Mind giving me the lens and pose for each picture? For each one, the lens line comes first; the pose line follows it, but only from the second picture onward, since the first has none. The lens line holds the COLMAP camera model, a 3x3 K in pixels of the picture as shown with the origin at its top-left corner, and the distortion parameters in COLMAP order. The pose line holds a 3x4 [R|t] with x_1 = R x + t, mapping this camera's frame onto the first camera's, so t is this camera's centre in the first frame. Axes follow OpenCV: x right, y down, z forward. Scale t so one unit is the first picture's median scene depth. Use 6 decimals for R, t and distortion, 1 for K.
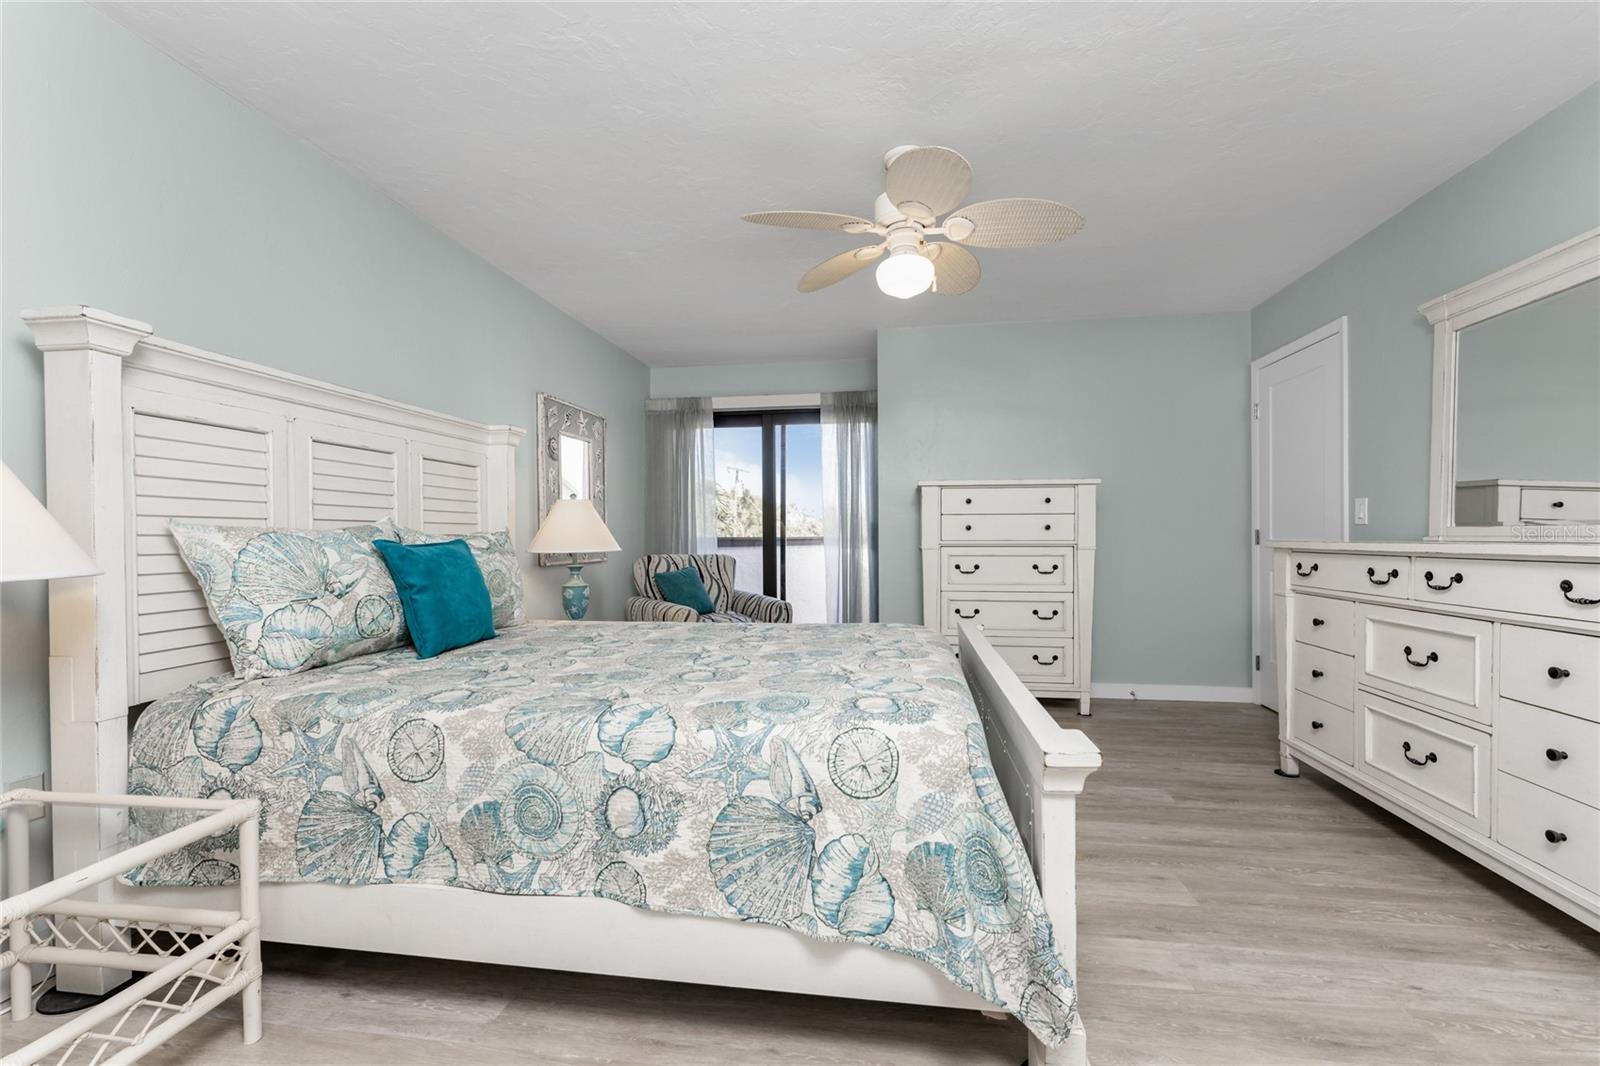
lens RADIAL K [[643.3, 0, 806.4], [0, 643.3, 541.7], [0, 0, 1]] dist [0.001134, -0.000793]
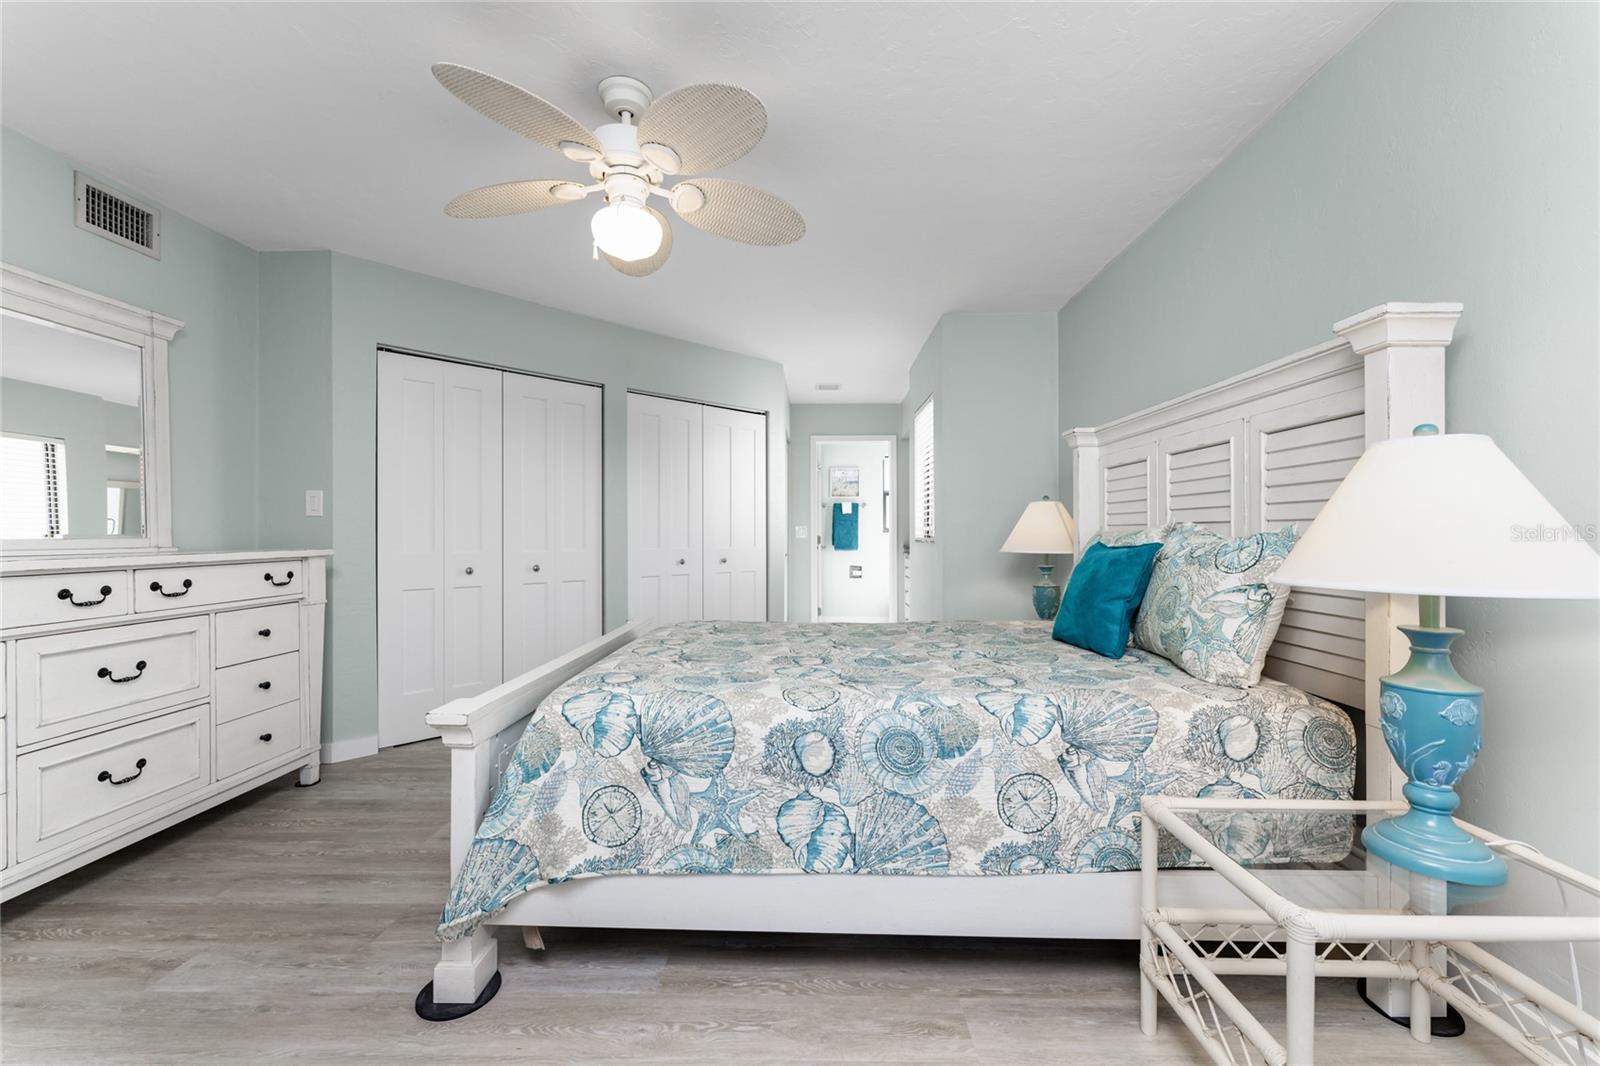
lens RADIAL K [[643.3, 0, 796.0], [0, 643.3, 534.1], [0, 0, 1]] dist [0.001134, -0.000793]
pose [[-0.993109, 0.009063, -0.116840, 0.044242], [0.007530, 0.999880, 0.013553, -0.037413], [0.116949, 0.012579, -0.993058, 2.092324]]
